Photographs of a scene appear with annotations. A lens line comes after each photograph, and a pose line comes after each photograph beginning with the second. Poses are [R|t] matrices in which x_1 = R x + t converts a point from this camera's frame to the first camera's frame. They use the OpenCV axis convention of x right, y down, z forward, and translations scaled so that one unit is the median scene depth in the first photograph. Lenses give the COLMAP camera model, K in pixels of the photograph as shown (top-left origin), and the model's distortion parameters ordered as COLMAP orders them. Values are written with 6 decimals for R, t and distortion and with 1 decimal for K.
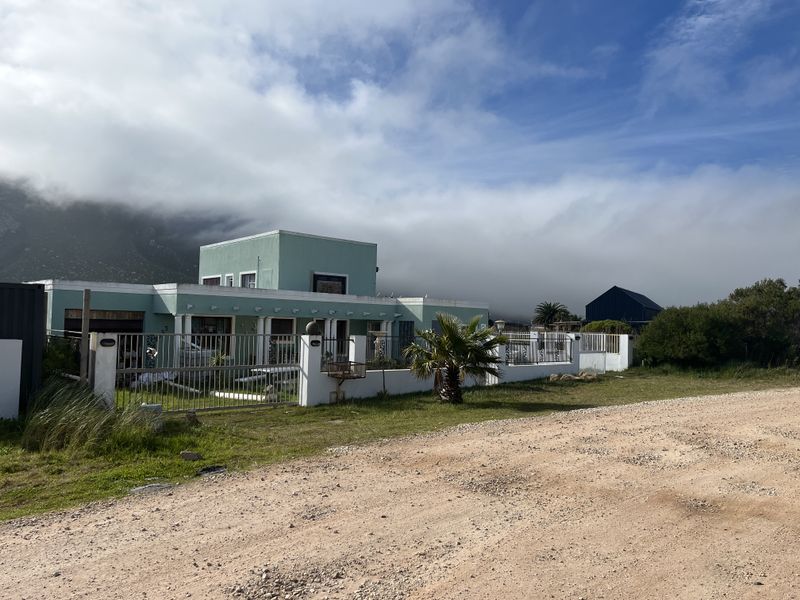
lens RADIAL K [[597.1, 0, 398.0], [0, 597.1, 303.3], [0, 0, 1]] dist [0.075669, -0.103664]
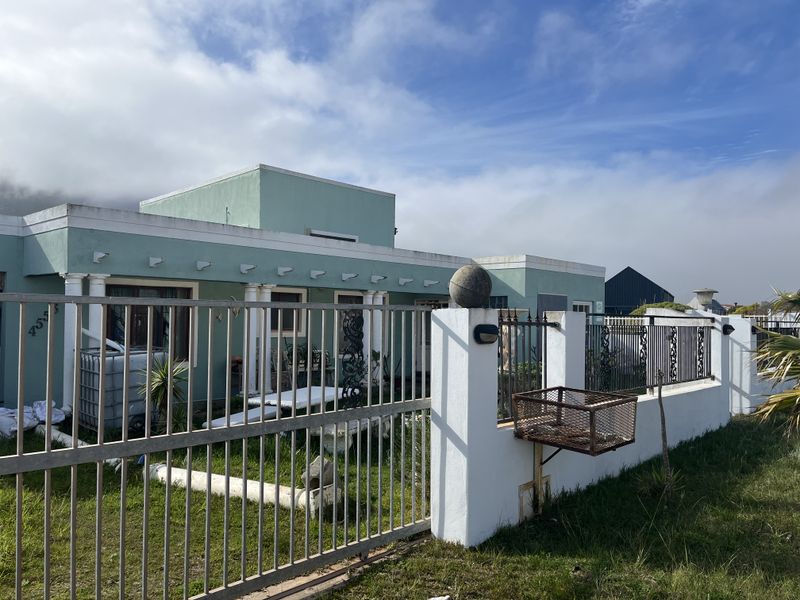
lens RADIAL K [[597.1, 0, 398.0], [0, 597.1, 303.3], [0, 0, 1]] dist [0.075669, -0.103664]
pose [[0.997280, -0.008397, 0.073229, -0.187466], [0.007338, 0.999865, 0.014719, 0.042135], [-0.073343, -0.014142, 0.997206, 0.637814]]
